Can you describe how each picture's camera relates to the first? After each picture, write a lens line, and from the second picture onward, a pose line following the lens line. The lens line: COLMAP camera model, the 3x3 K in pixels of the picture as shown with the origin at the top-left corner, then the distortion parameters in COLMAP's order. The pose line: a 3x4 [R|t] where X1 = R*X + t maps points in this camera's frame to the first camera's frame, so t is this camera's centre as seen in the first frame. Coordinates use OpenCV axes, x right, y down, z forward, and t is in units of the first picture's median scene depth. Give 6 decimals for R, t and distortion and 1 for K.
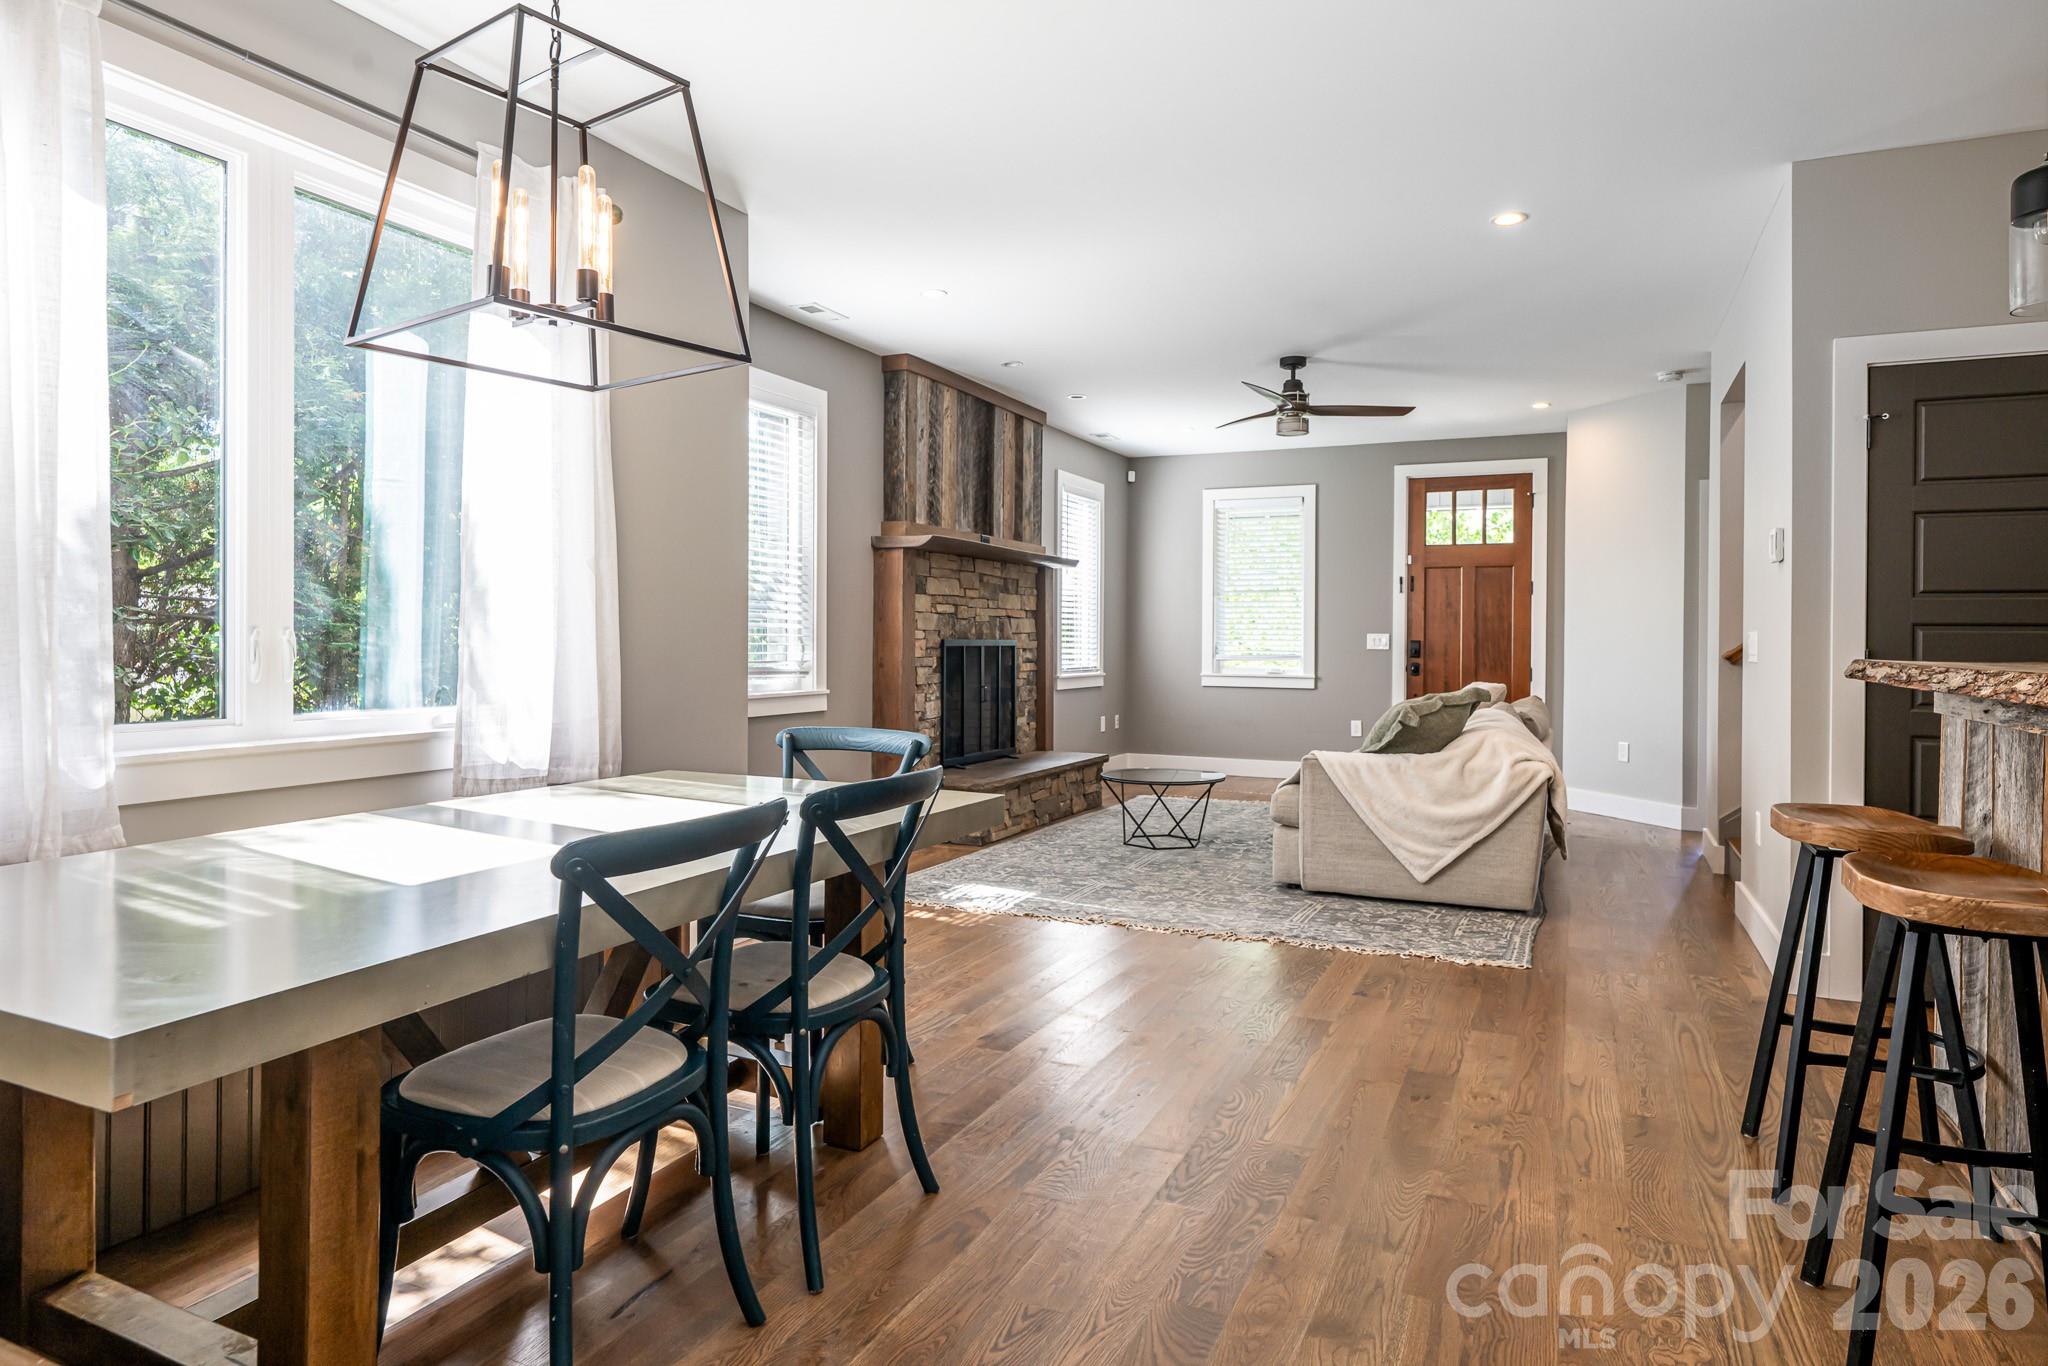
lens RADIAL K [[1178.1, 0, 1024.8], [0, 1178.1, 645.5], [0, 0, 1]] dist [0.001357, -0.019663]
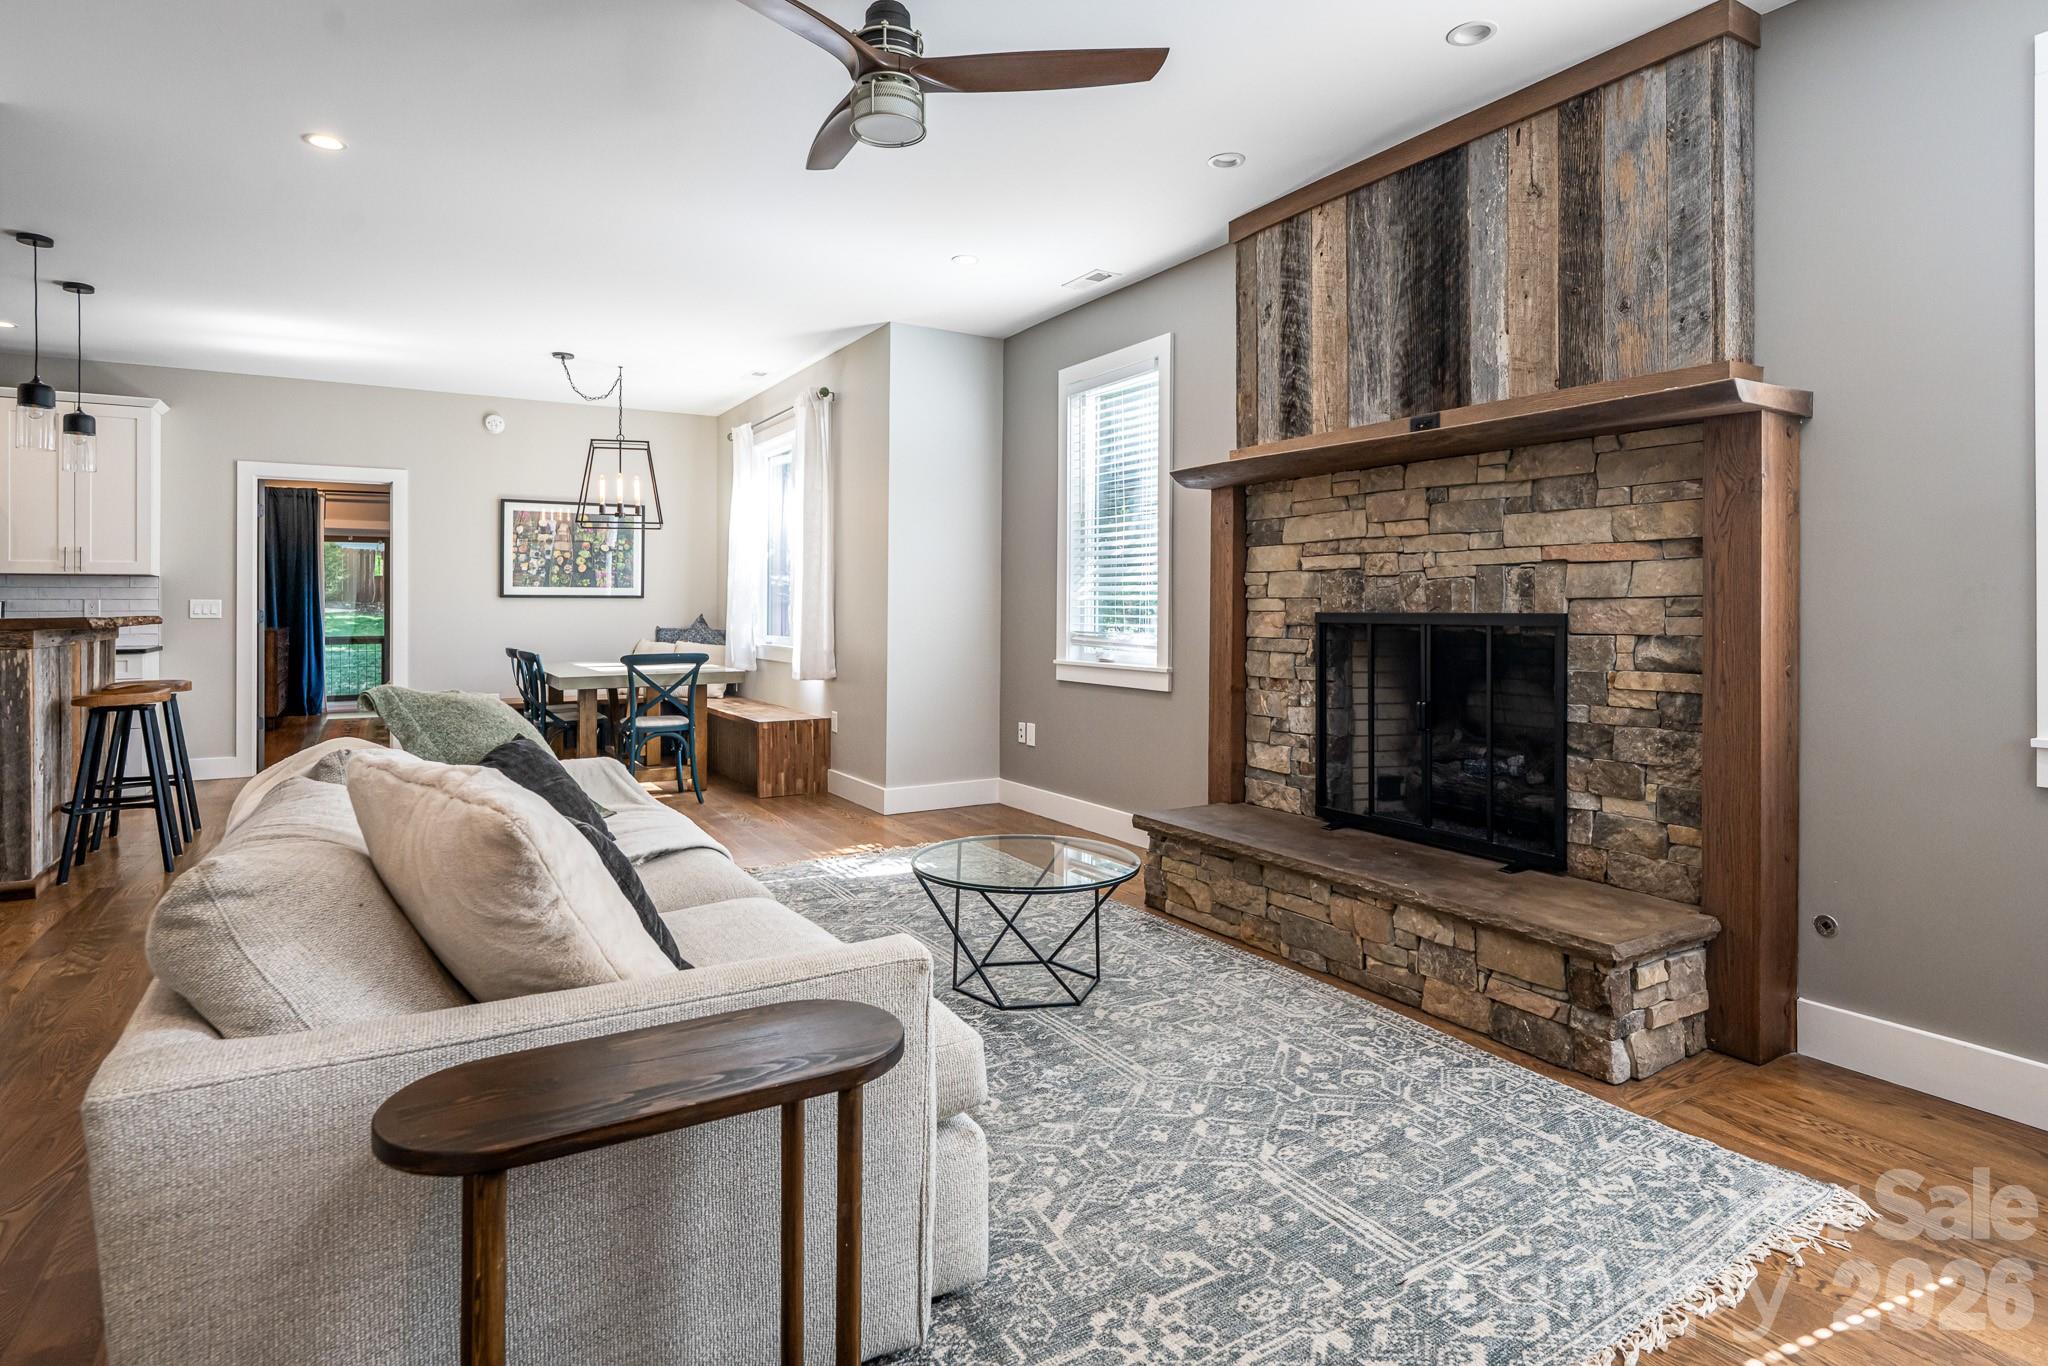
lens RADIAL K [[1076.6, 0, 1009.4], [0, 1076.6, 603.7], [0, 0, 1]] dist [-0.000507, -0.000023]
pose [[-0.563539, -0.009481, -0.826035, 0.494035], [-0.009260, 0.999944, -0.005159, -0.004941], [0.826038, 0.004742, -0.563595, 1.181488]]
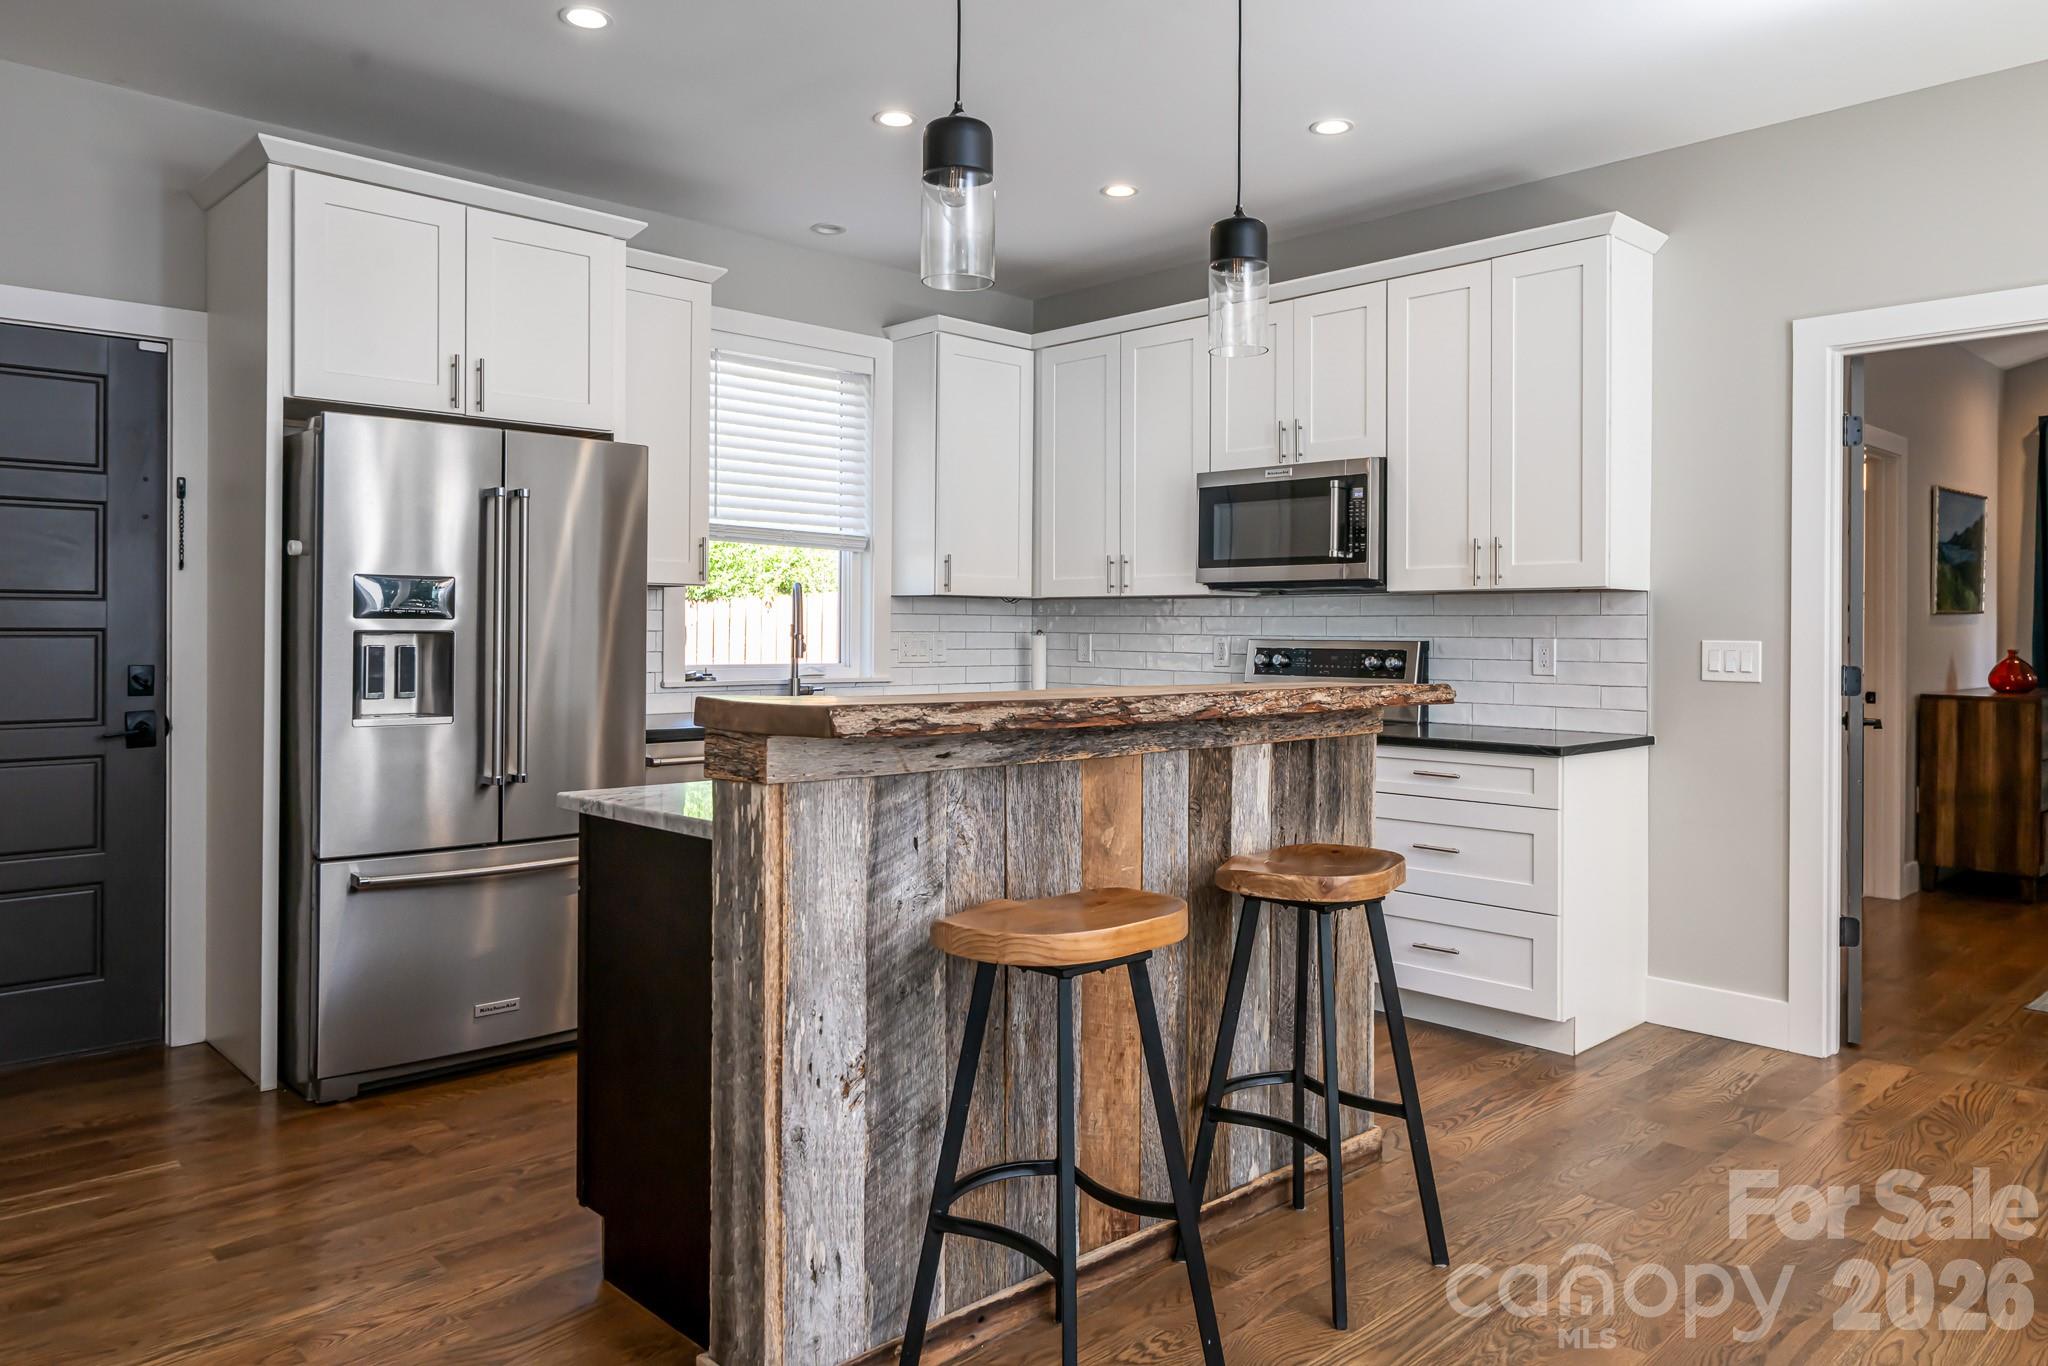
lens RADIAL K [[1386.9, 0, 1031.2], [0, 1386.9, 628.2], [0, 0, 1]] dist [0.000673, 0.000782]
pose [[-0.931937, -0.014409, 0.362333, 0.147965], [-0.011925, 0.999888, 0.009089, -0.013909], [-0.362424, 0.004150, -0.932004, 0.644175]]
